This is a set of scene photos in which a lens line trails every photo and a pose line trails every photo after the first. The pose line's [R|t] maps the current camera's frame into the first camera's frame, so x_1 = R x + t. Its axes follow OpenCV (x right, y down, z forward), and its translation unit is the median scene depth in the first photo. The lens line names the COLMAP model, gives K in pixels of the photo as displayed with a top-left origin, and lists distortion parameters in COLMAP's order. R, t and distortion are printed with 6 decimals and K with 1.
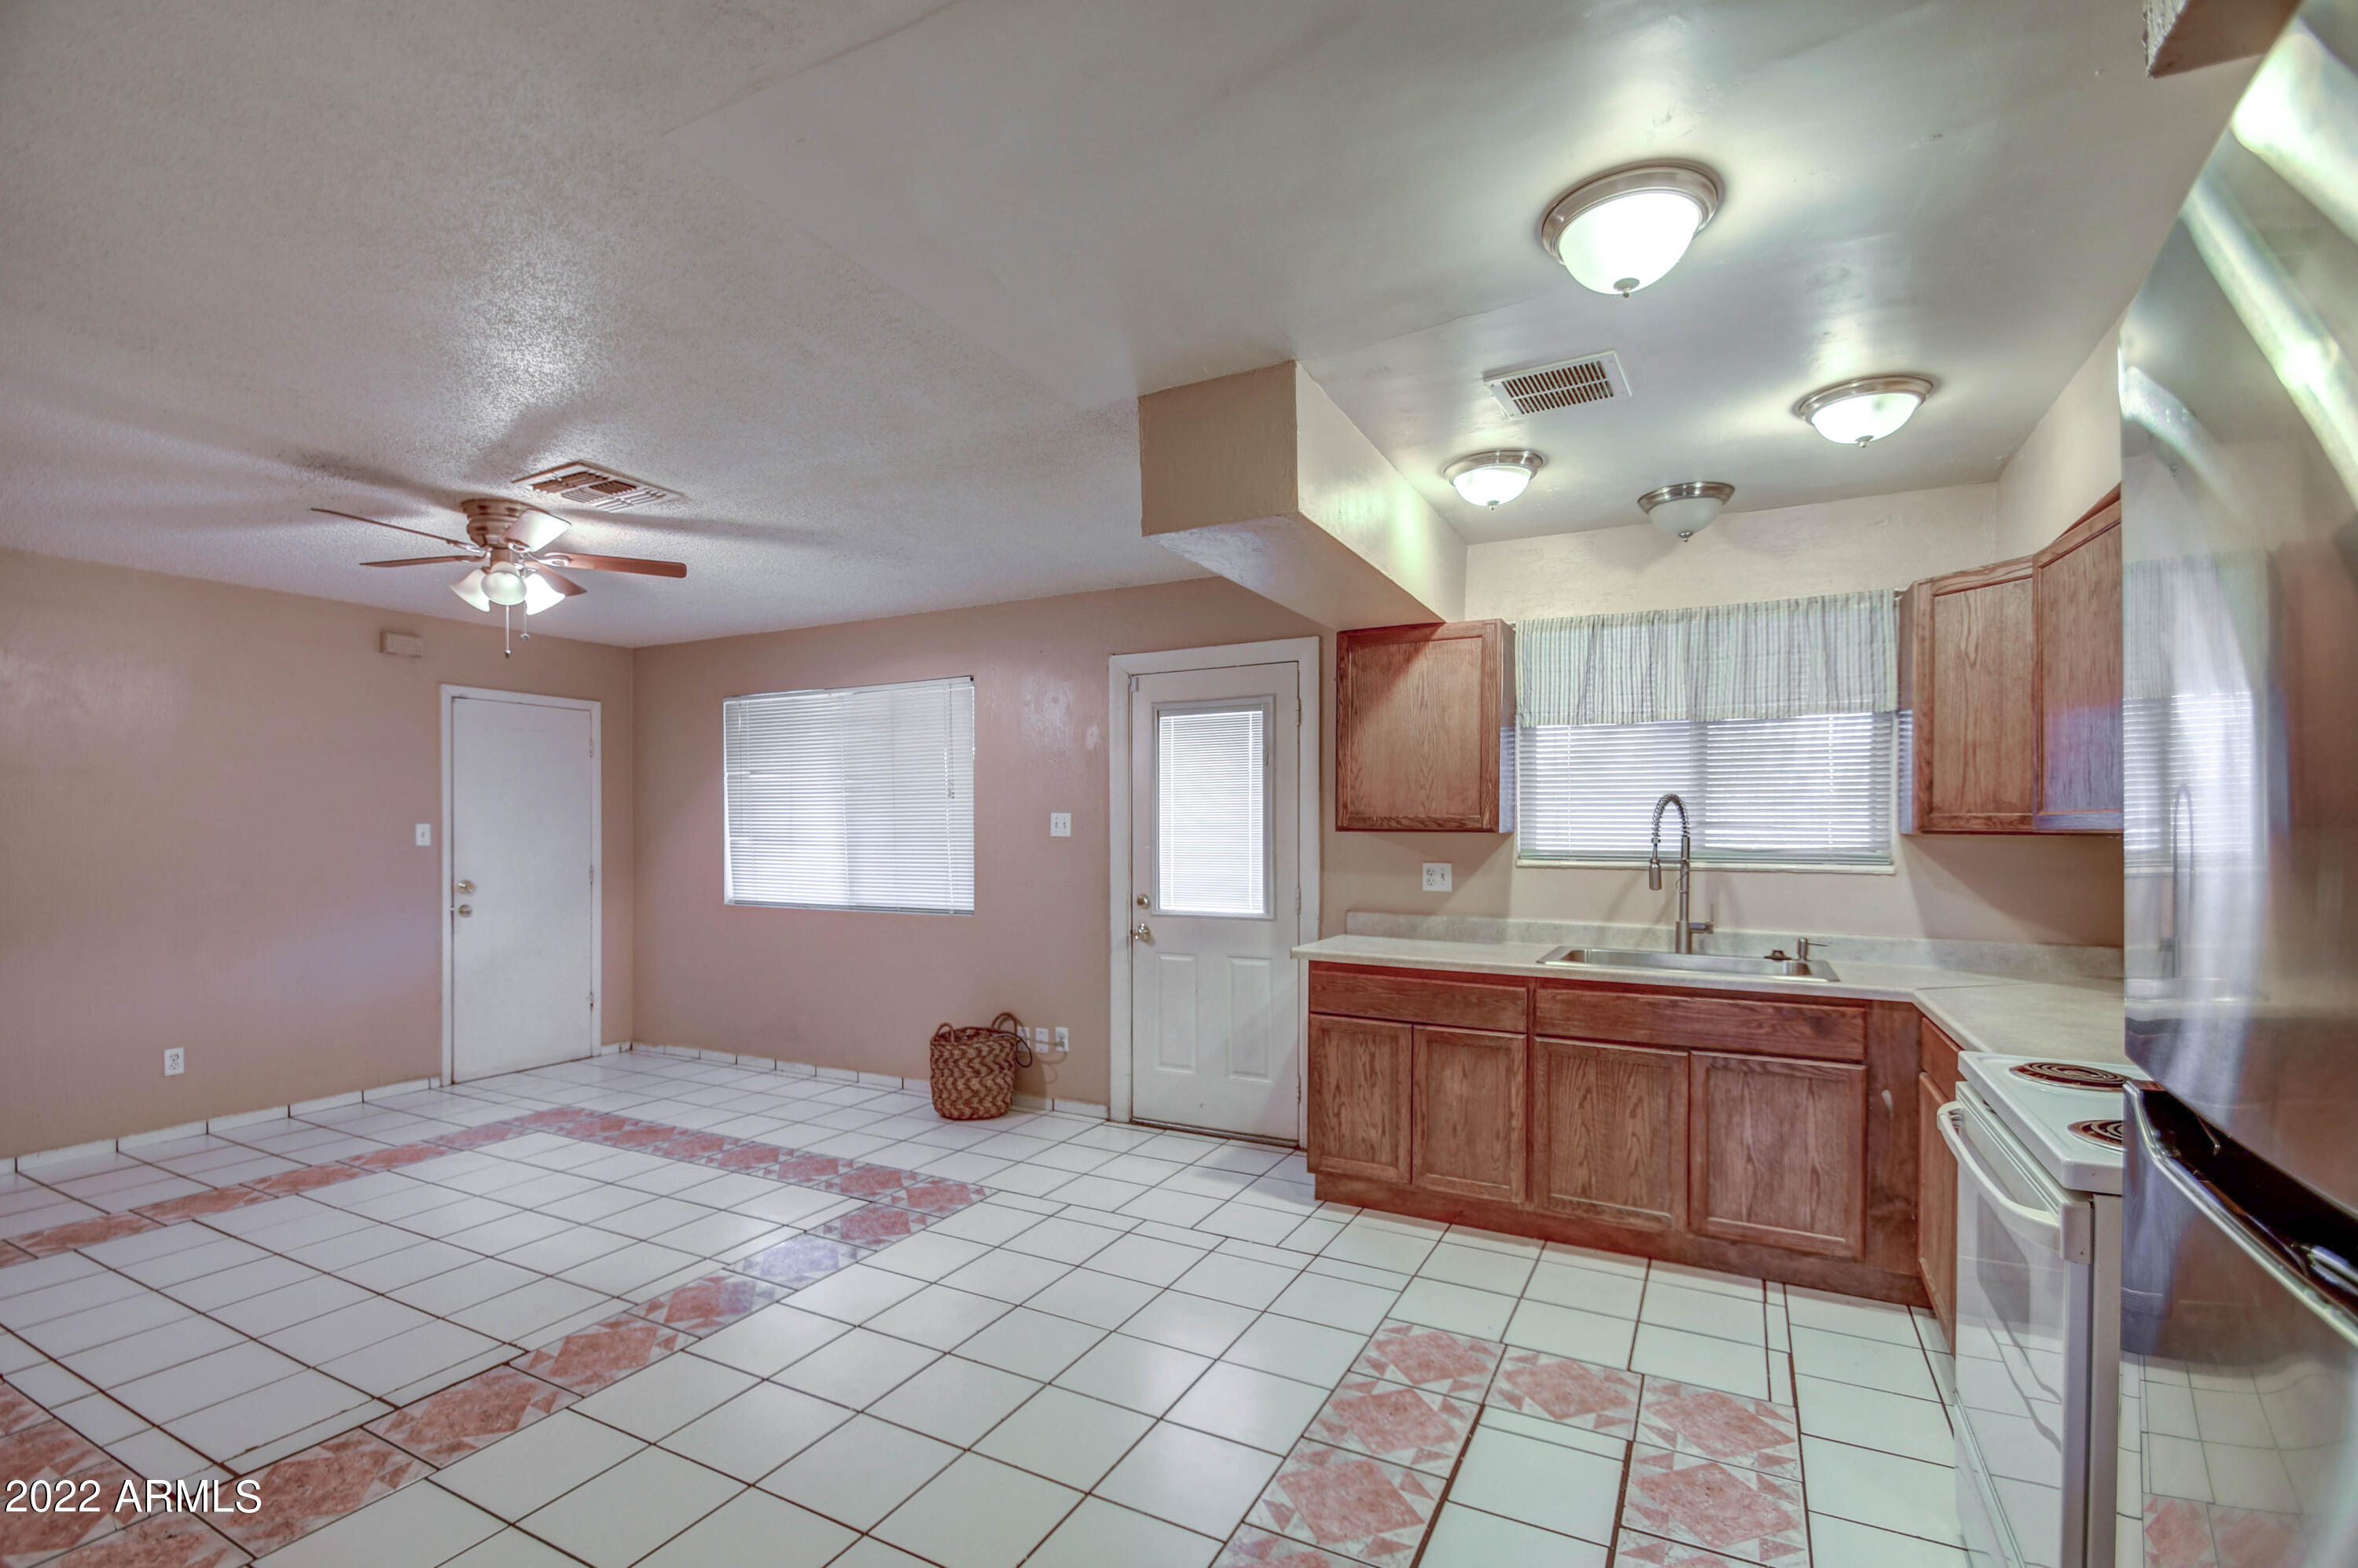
lens RADIAL K [[1071.8, 0, 1161.6], [0, 1071.8, 826.5], [0, 0, 1]] dist [-0.000704, -0.000770]
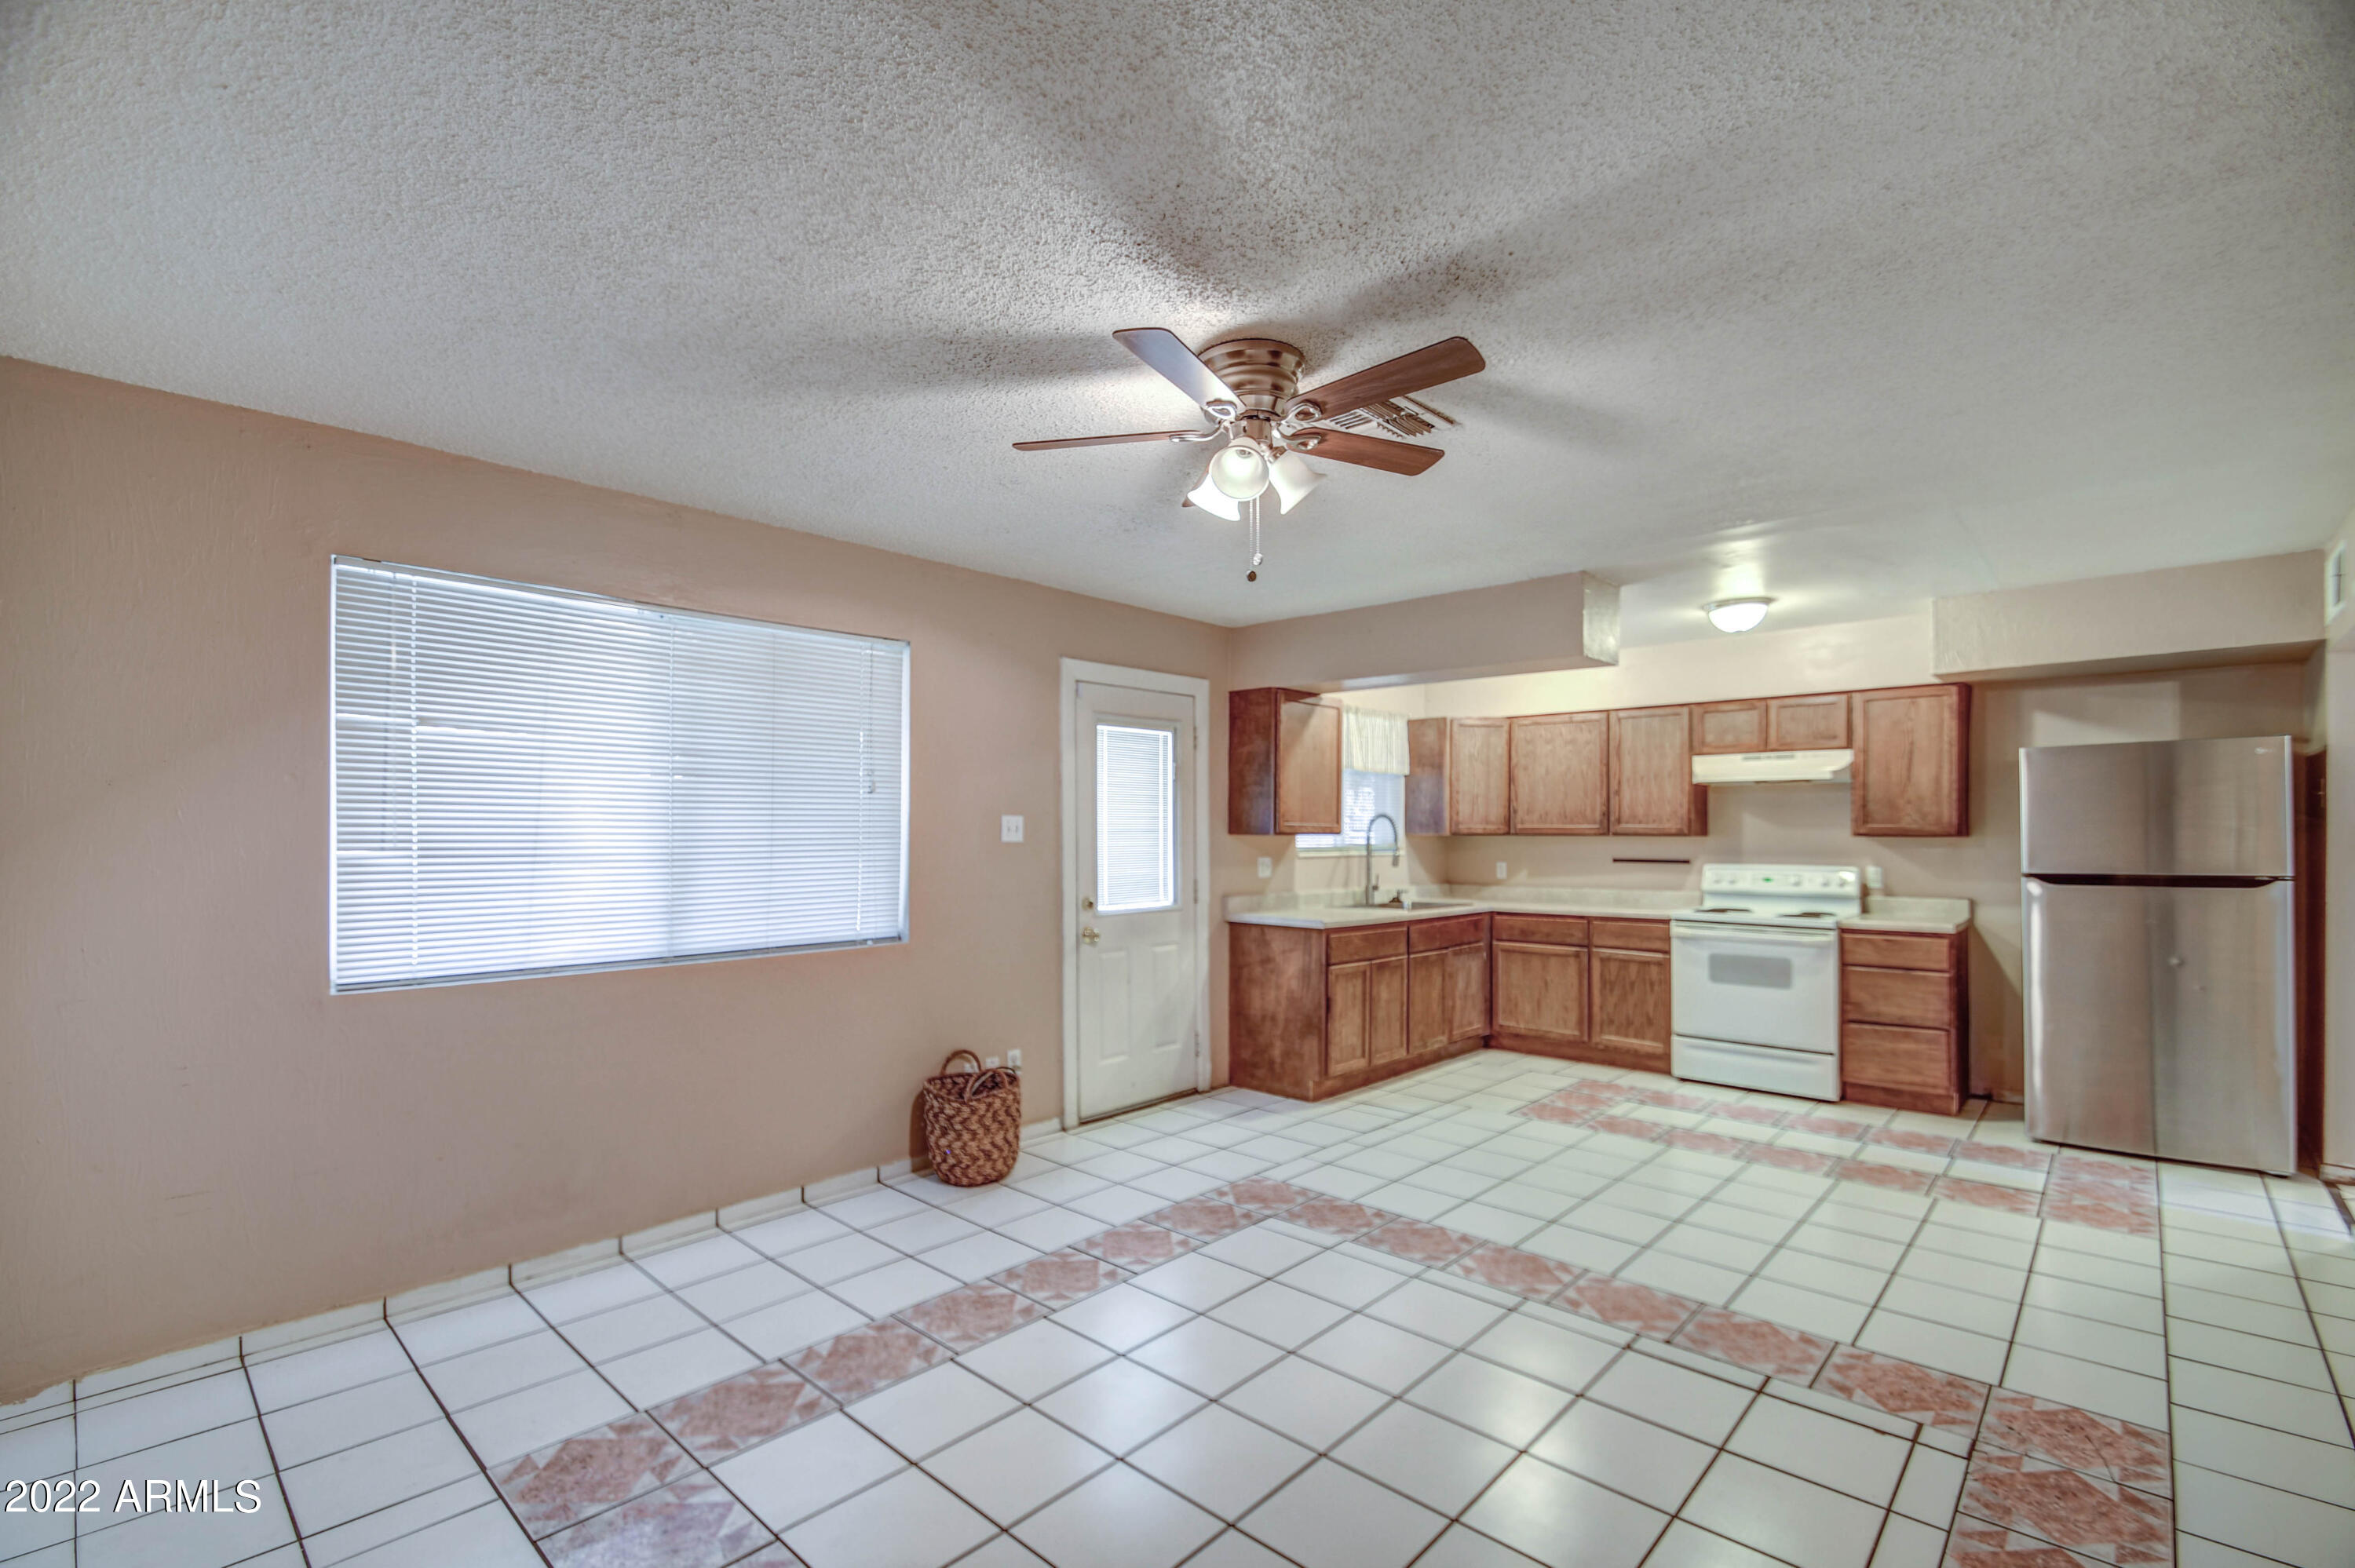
lens RADIAL K [[1032.5, 0, 1164.3], [0, 1032.5, 837.6], [0, 0, 1]] dist [-0.000521, -0.001021]
pose [[0.259334, -0.002566, 0.965784, -1.152572], [0.001157, 0.999997, 0.002346, 0.004877], [-0.965787, 0.000509, 0.259336, 0.818083]]
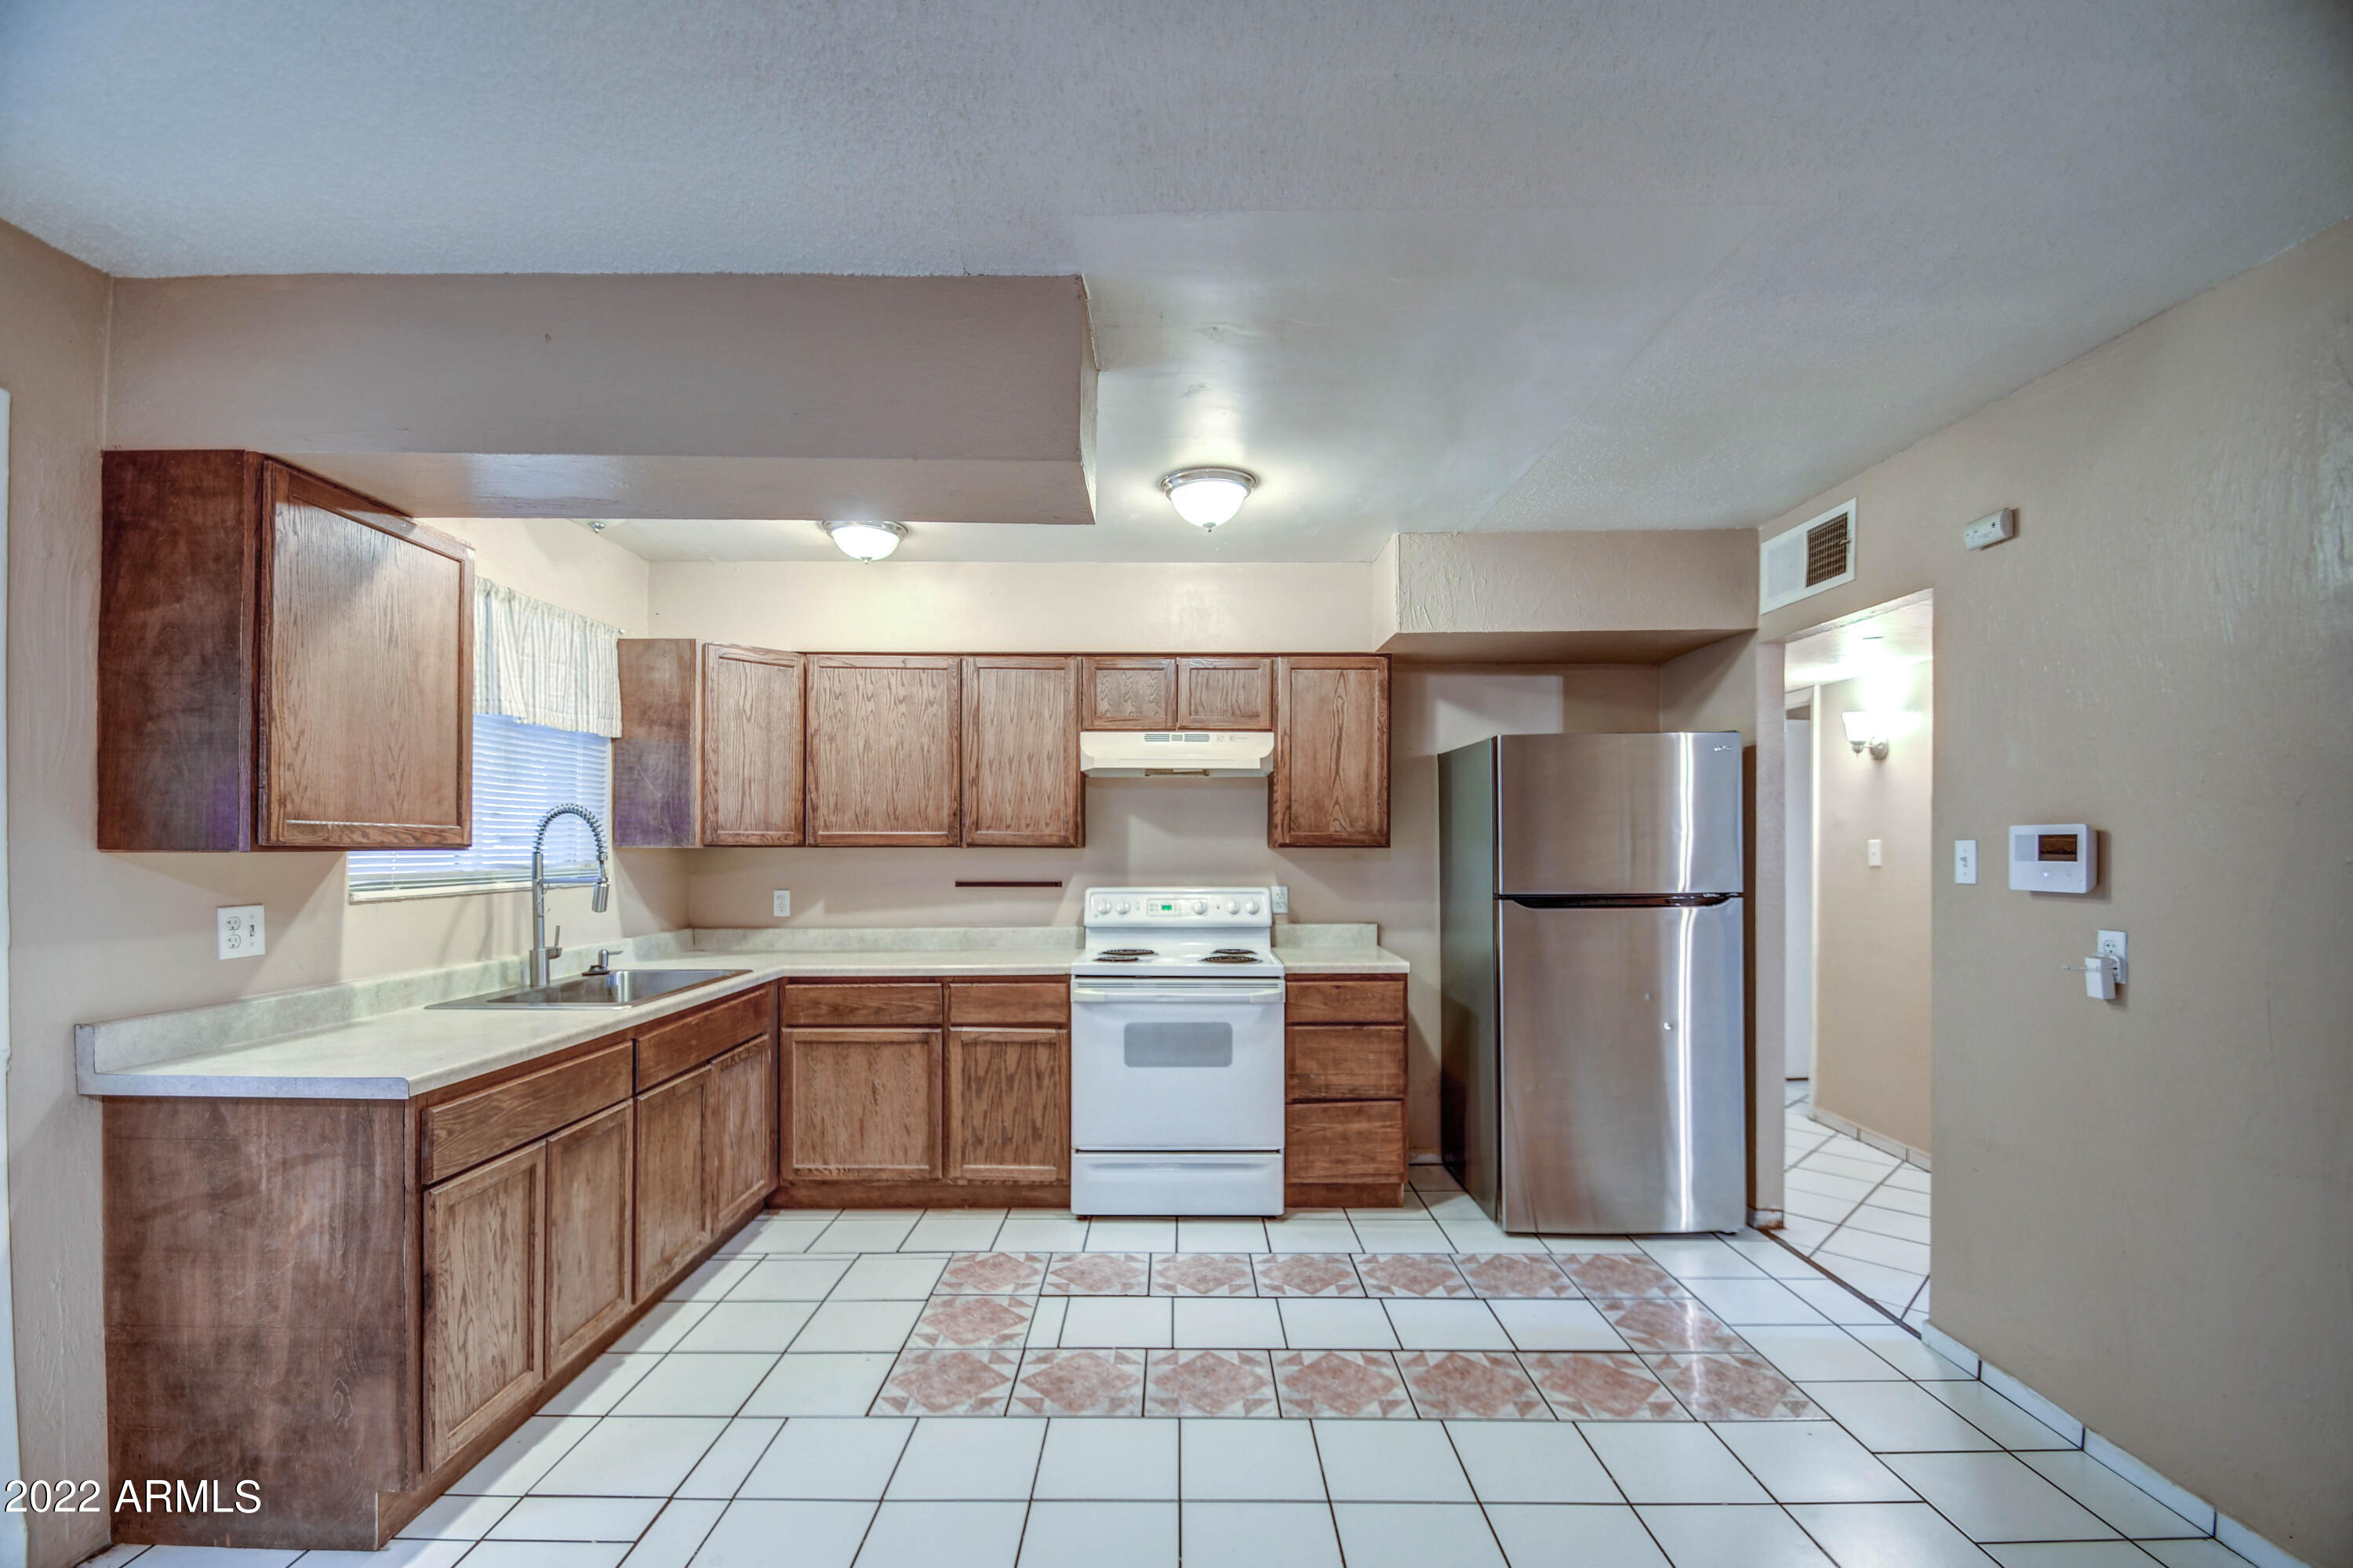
lens RADIAL K [[1031.8, 0, 1163.3], [0, 1031.8, 837.5], [0, 0, 1]] dist [-0.000521, -0.001021]
pose [[-0.467113, 0.004474, 0.884186, -0.467124], [0.002636, 0.999990, -0.003667, 0.000961], [-0.884194, 0.000618, -0.467120, 0.871994]]
